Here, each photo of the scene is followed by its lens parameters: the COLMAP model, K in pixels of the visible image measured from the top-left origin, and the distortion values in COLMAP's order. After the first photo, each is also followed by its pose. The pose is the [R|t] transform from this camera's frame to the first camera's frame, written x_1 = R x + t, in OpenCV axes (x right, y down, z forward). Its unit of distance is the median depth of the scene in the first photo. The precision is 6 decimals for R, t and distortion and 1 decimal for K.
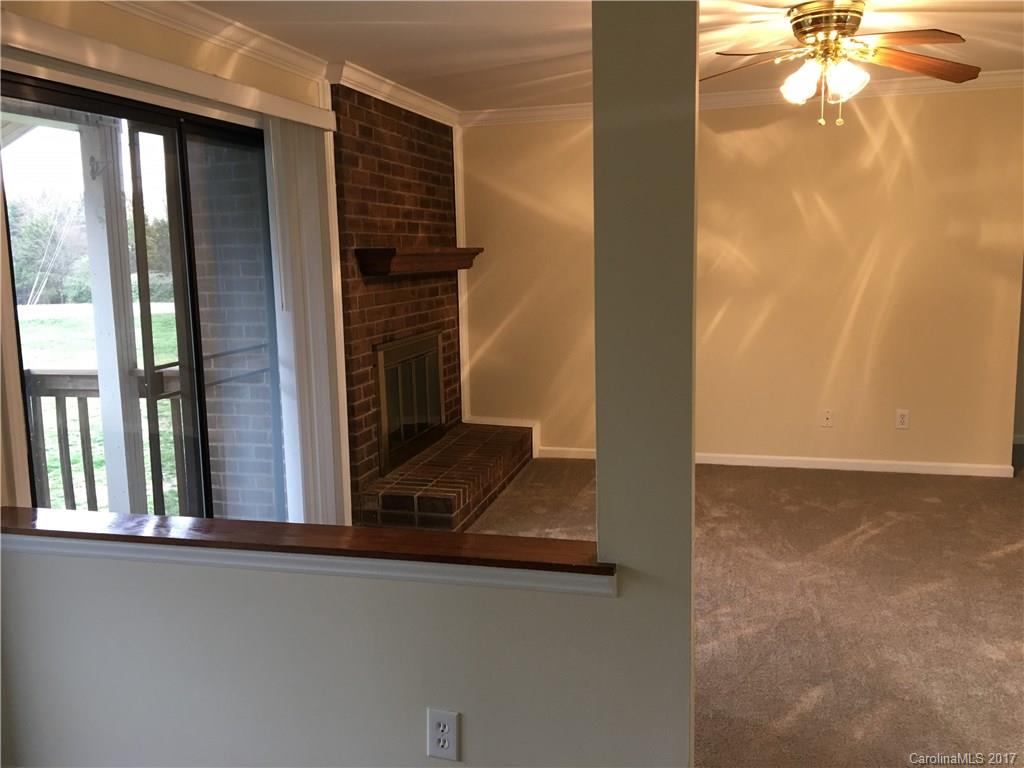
lens RADIAL K [[859.4, 0, 512.6], [0, 859.4, 389.0], [0, 0, 1]] dist [0.041107, -0.070461]
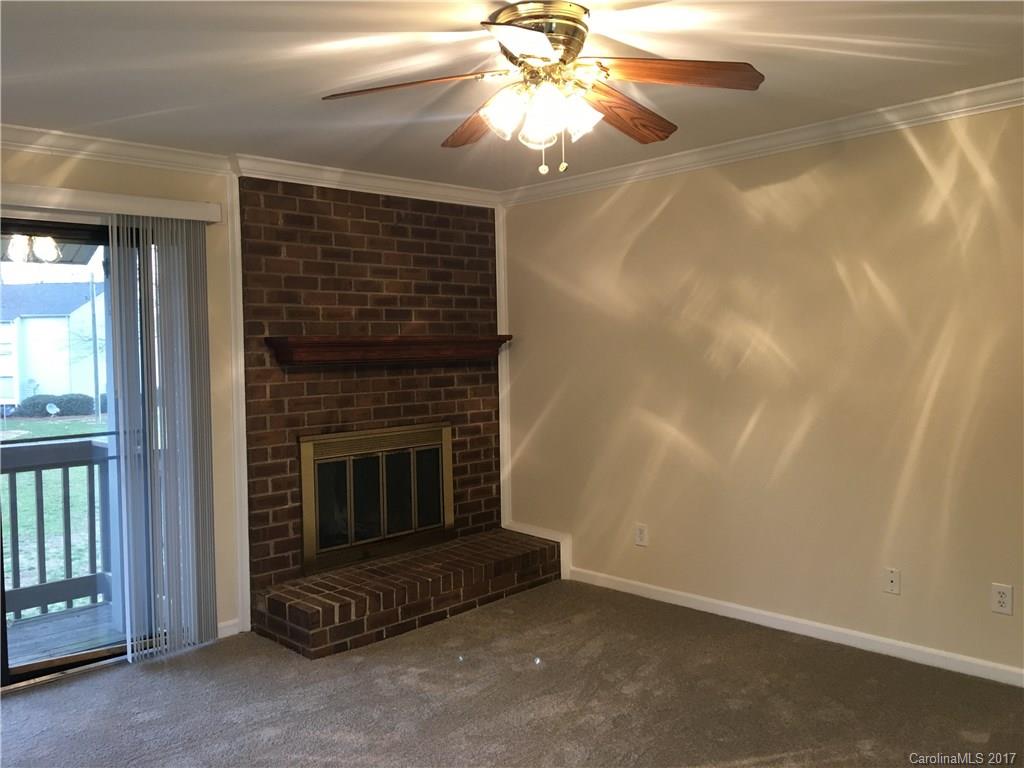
lens RADIAL K [[859.4, 0, 510.4], [0, 859.4, 376.7], [0, 0, 1]] dist [0.041107, -0.070461]
pose [[0.867738, 0.023536, -0.496465, 0.465583], [-0.078304, 0.992878, -0.089793, -0.044220], [0.490816, 0.116792, 0.863400, 0.250215]]
